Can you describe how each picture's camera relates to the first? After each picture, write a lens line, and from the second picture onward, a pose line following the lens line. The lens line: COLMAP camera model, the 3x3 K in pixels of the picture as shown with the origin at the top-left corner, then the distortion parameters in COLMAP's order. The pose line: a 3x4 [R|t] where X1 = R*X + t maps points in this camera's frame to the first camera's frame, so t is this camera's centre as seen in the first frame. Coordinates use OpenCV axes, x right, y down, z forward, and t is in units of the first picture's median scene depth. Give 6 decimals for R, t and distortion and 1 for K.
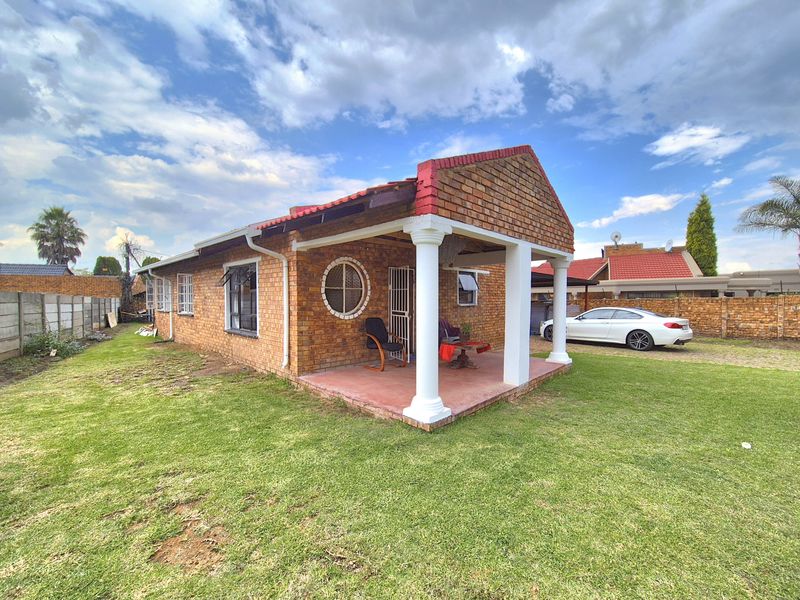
lens RADIAL K [[333.0, 0, 400.3], [0, 333.0, 301.6], [0, 0, 1]] dist [0.002421, 0.000013]
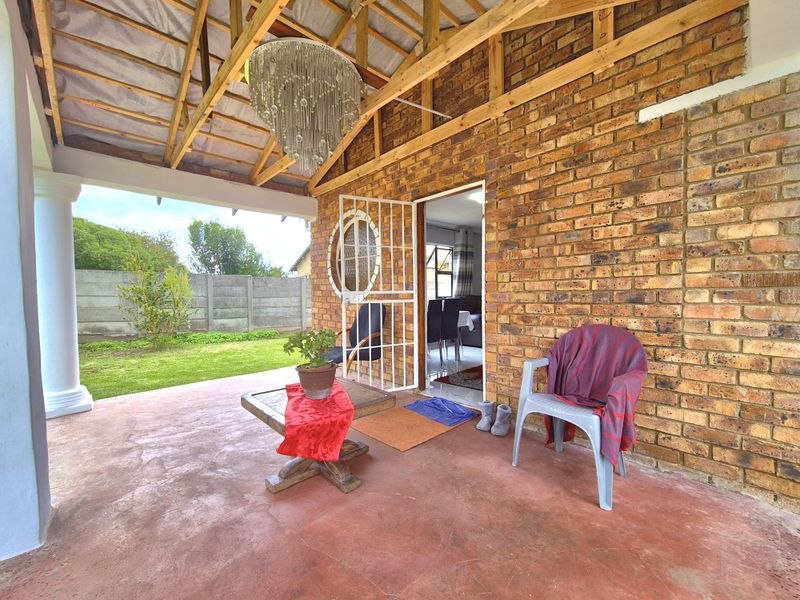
lens RADIAL K [[333.0, 0, 400.2], [0, 333.0, 301.6], [0, 0, 1]] dist [0.002421, 0.000013]
pose [[-0.054958, 0.029189, -0.998062, 0.537804], [0.009313, 0.999544, 0.028719, 0.032760], [0.998445, -0.007717, -0.055205, 1.200597]]
